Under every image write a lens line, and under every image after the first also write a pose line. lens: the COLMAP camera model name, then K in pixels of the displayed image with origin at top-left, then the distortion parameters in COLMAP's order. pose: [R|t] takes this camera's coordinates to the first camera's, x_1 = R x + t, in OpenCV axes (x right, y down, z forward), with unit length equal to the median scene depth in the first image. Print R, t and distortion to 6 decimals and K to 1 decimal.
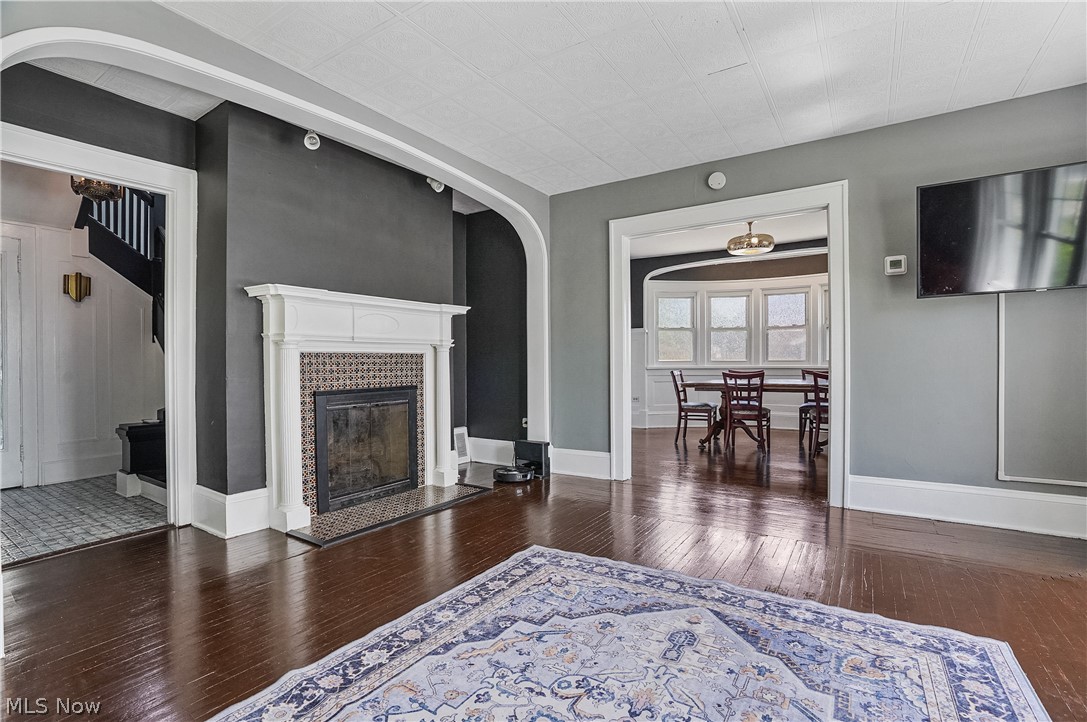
lens RADIAL K [[505.1, 0, 546.7], [0, 505.1, 363.6], [0, 0, 1]] dist [-0.056383, 0.018631]
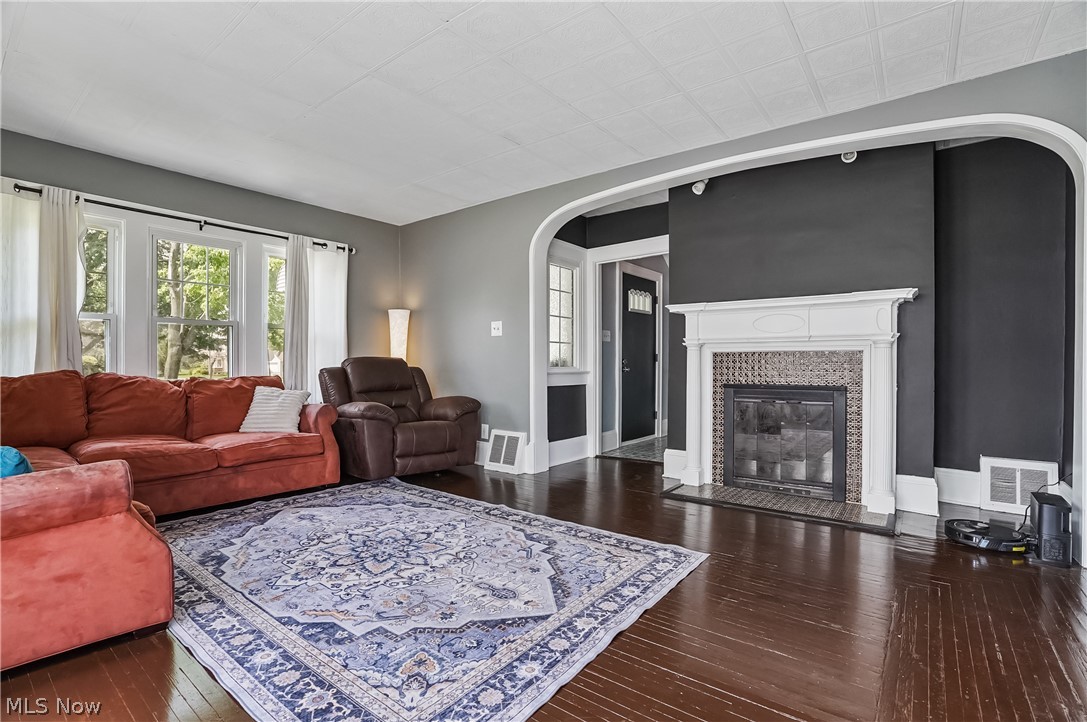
lens RADIAL K [[505.1, 0, 539.6], [0, 505.1, 361.7], [0, 0, 1]] dist [-0.056383, 0.018631]
pose [[-0.089616, 0.005749, -0.995960, 1.184547], [-0.001261, 0.999982, 0.005886, -0.008385], [0.995976, 0.001783, -0.089608, 0.966799]]
